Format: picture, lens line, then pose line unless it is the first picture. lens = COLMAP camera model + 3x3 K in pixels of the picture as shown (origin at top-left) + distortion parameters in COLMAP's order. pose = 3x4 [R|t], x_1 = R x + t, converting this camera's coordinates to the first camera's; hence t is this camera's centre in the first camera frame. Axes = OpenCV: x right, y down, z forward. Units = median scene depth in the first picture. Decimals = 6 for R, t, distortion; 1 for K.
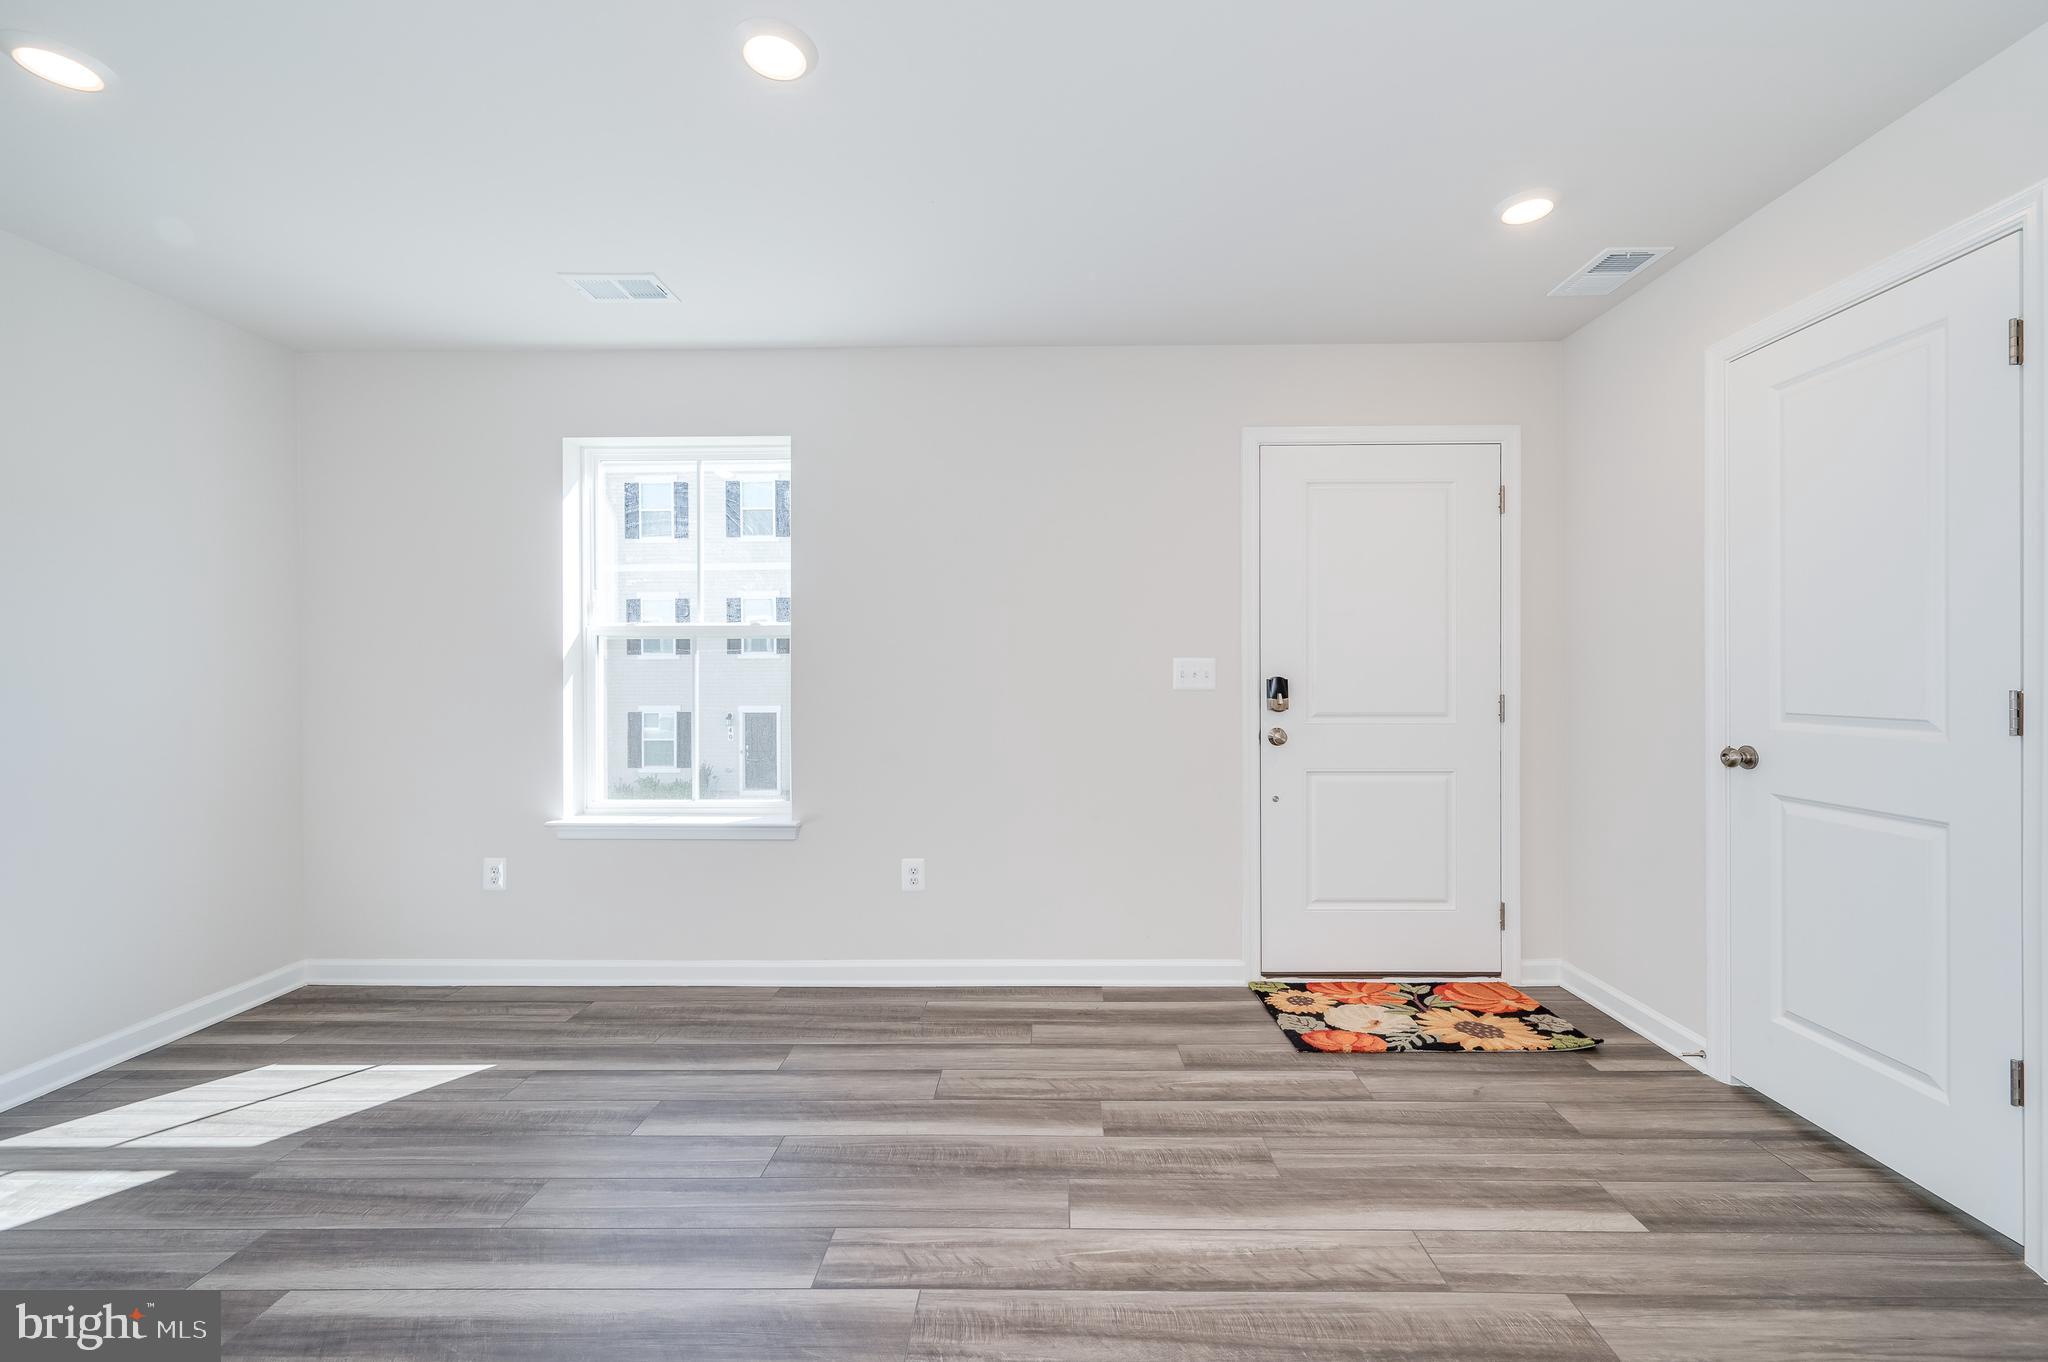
lens RADIAL K [[834.5, 0, 1049.1], [0, 834.5, 675.4], [0, 0, 1]] dist [-0.001364, -0.000353]
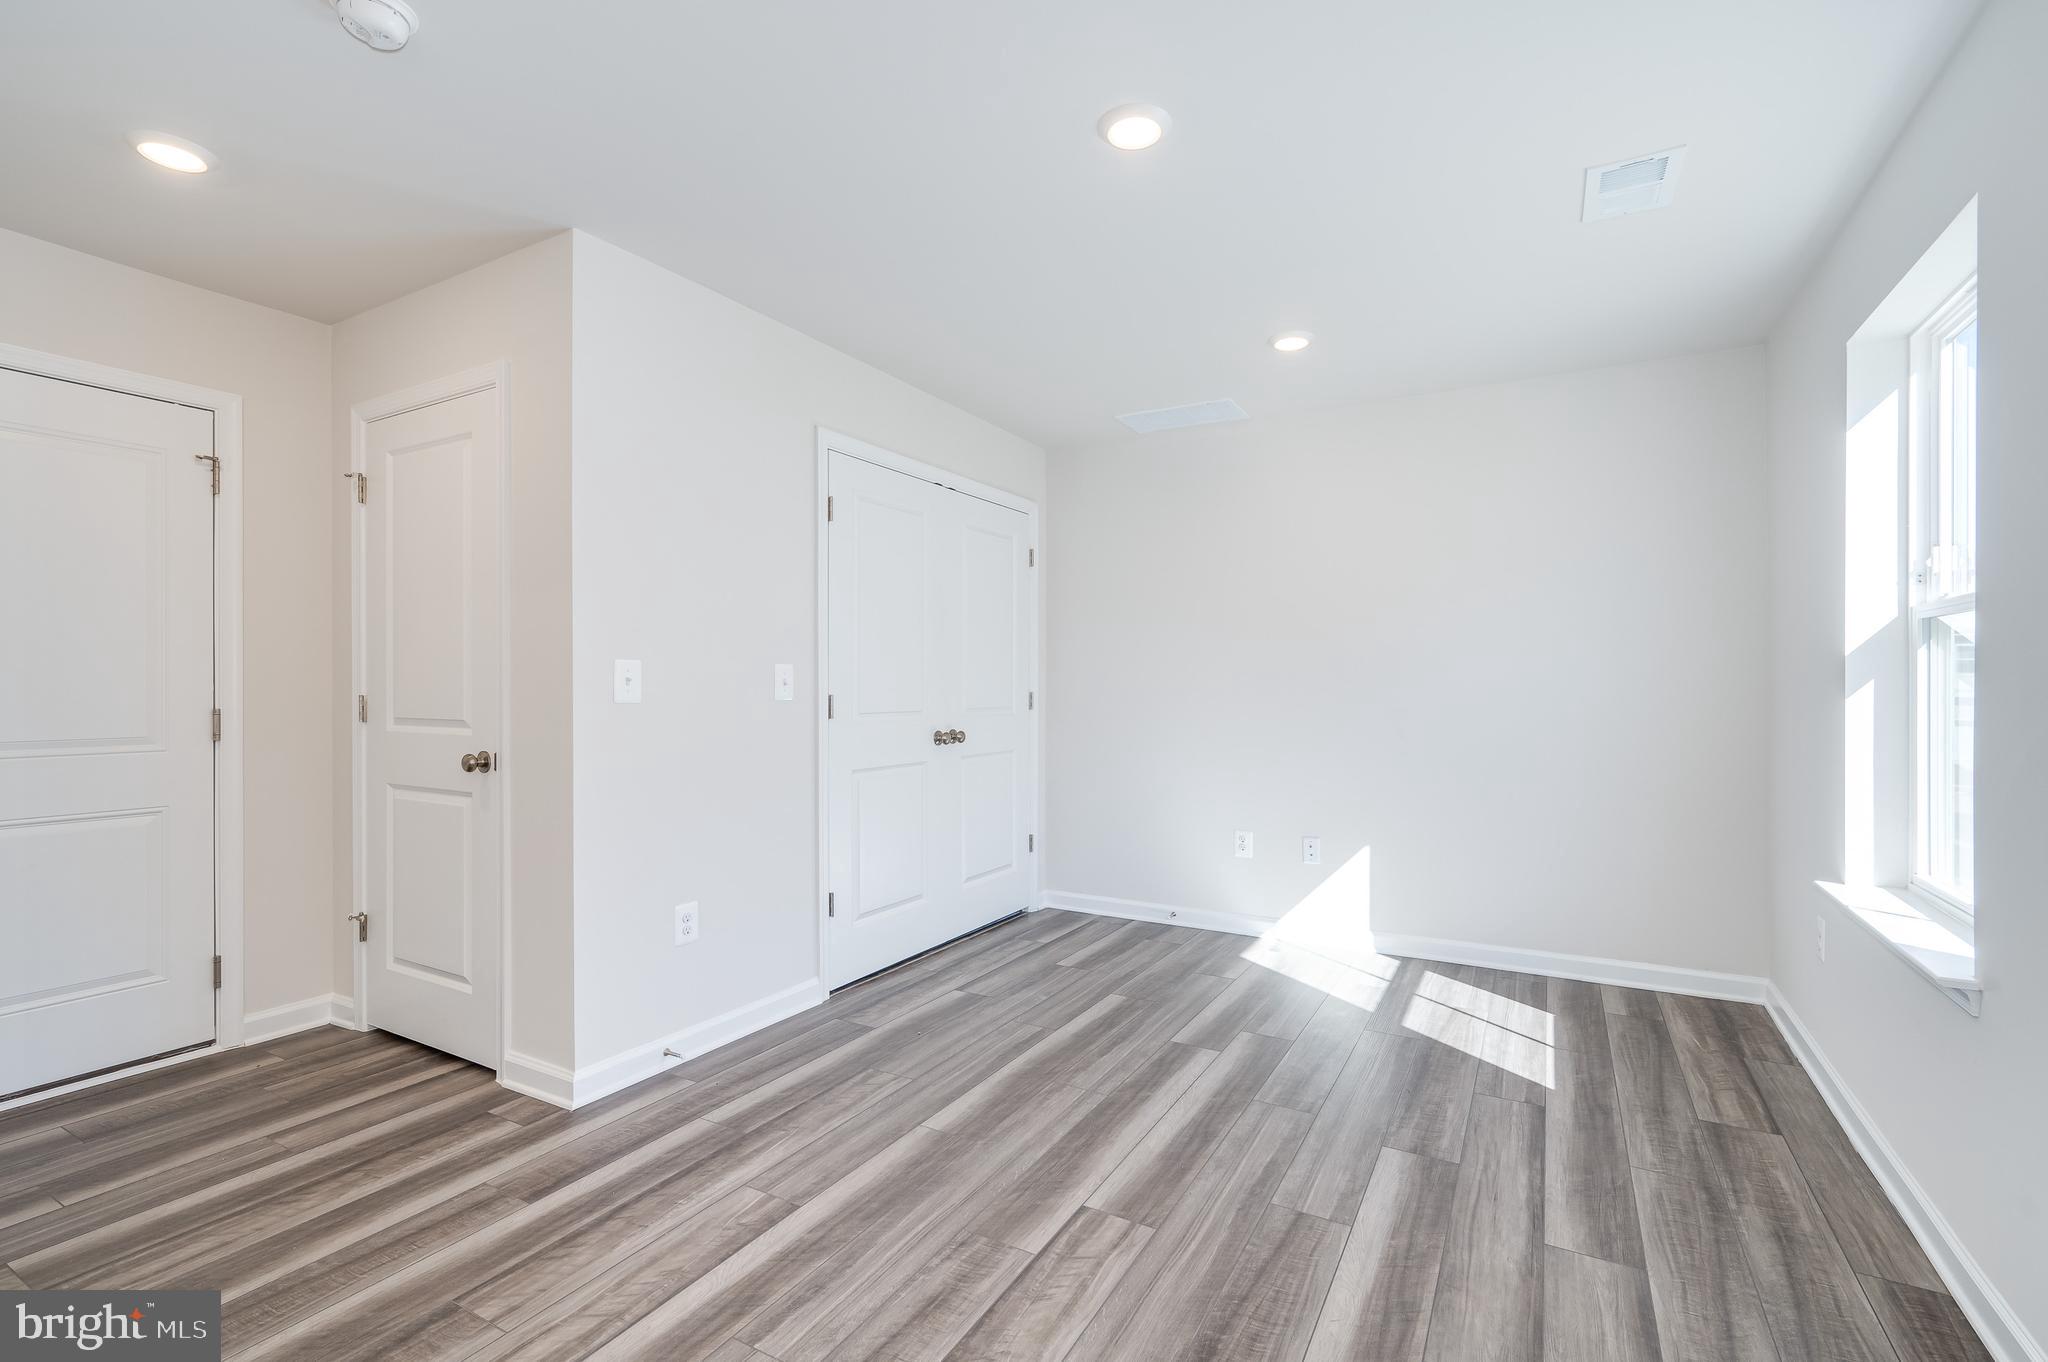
lens RADIAL K [[917.0, 0, 1024.5], [0, 917.0, 690.8], [0, 0, 1]] dist [-0.001534, -0.000310]
pose [[-0.493609, 0.010031, -0.869626, 0.551473], [0.001412, 0.999941, 0.010733, -0.001009], [0.869683, 0.004070, -0.493594, 0.992109]]
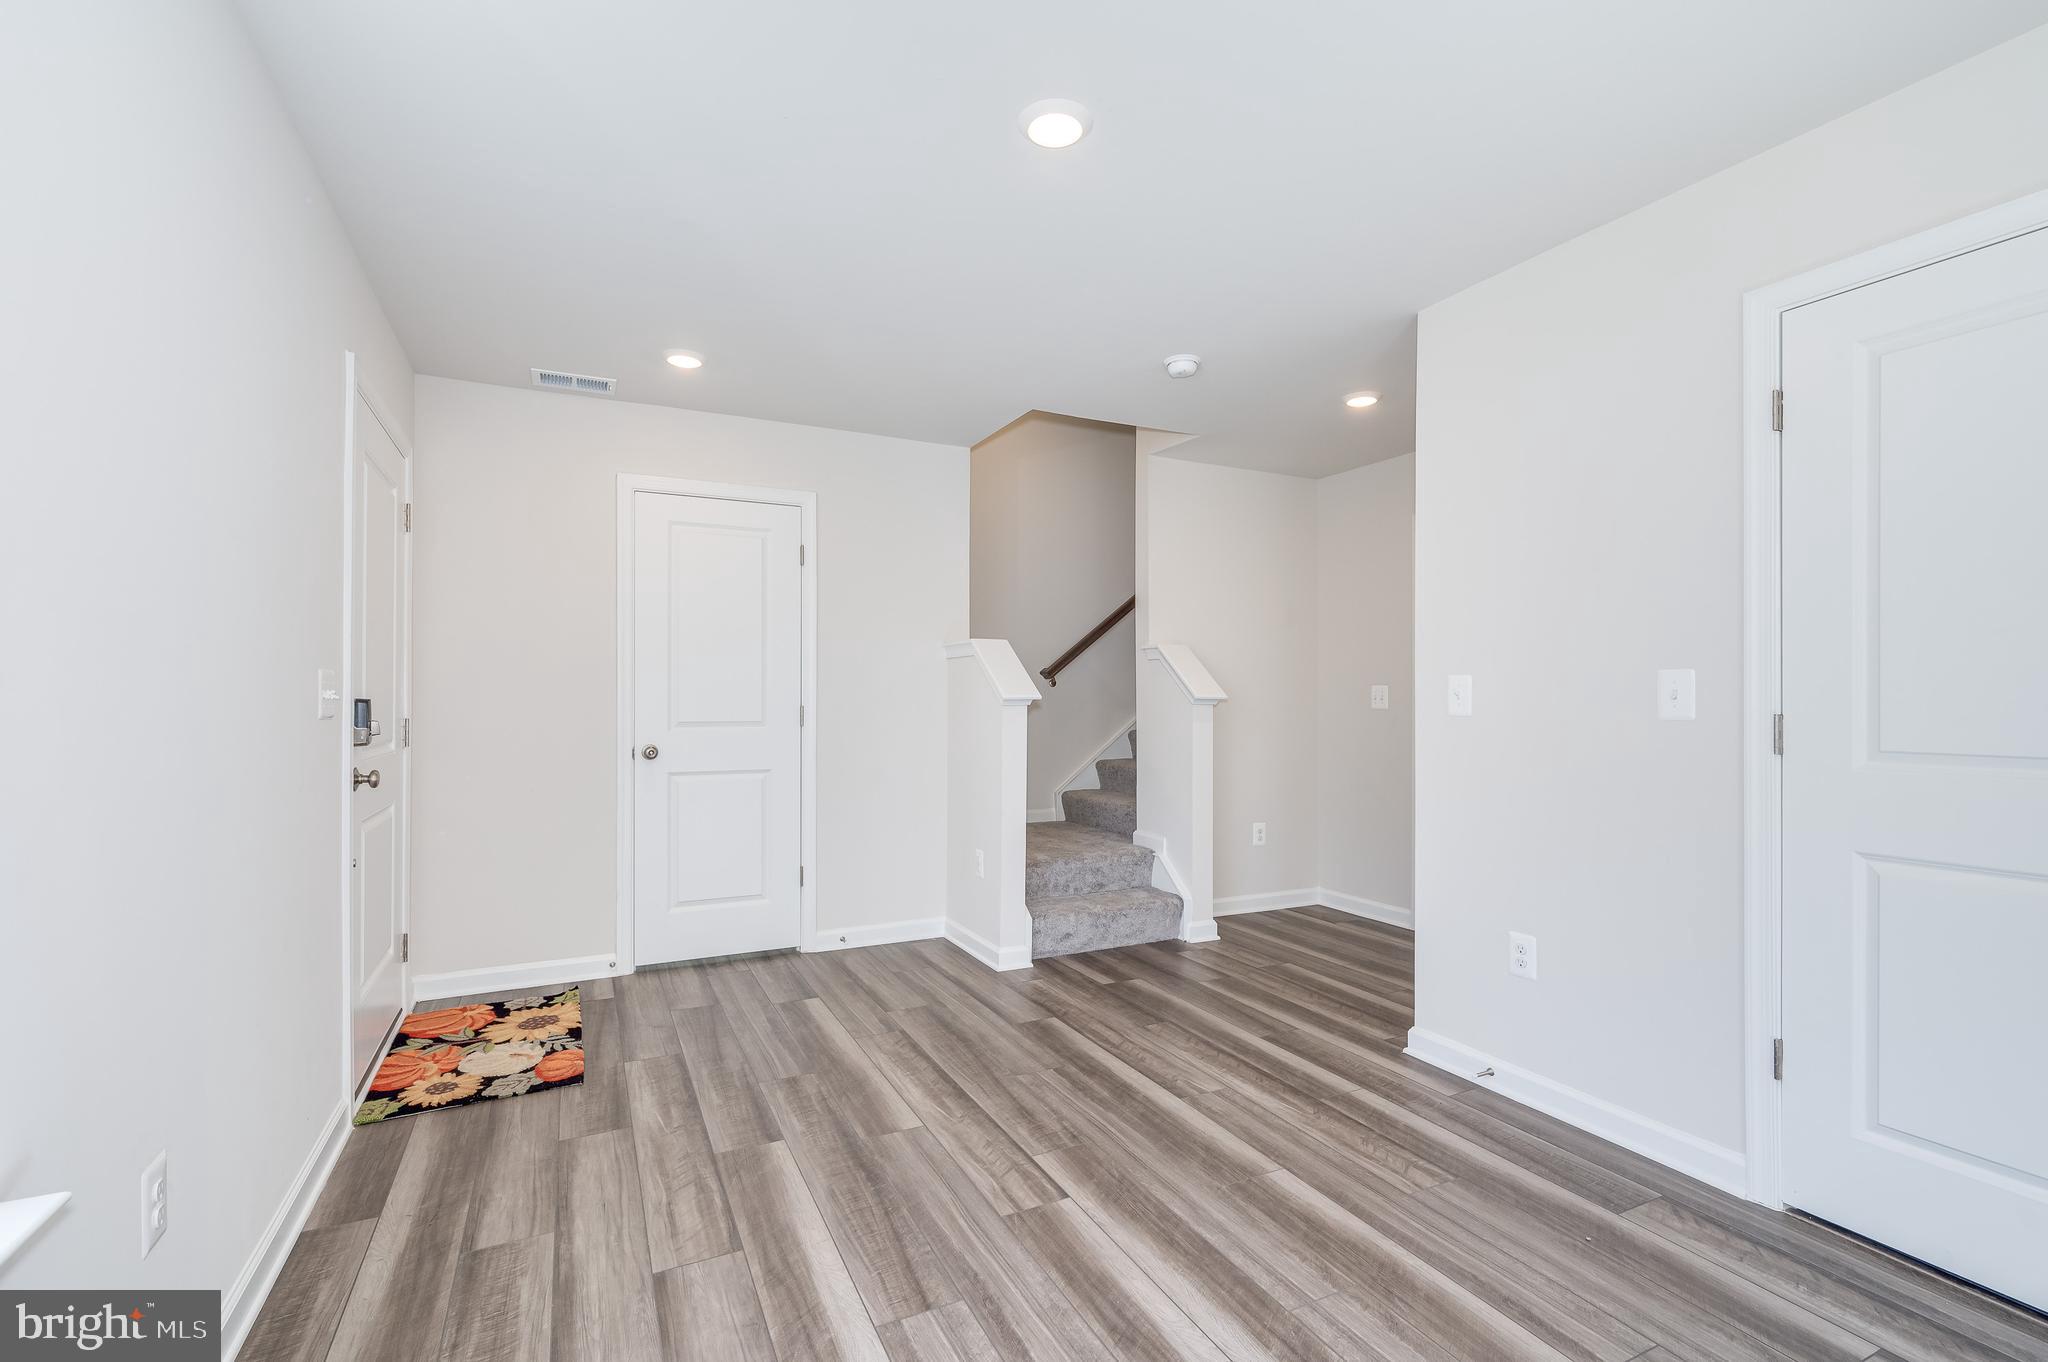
lens RADIAL K [[917.0, 0, 1024.5], [0, 917.0, 690.8], [0, 0, 1]] dist [-0.001534, -0.000310]
pose [[-0.443777, 0.012049, 0.896056, -0.932841], [0.002334, 0.999922, -0.012290, 0.005819], [-0.896134, -0.003363, -0.443770, 1.053528]]
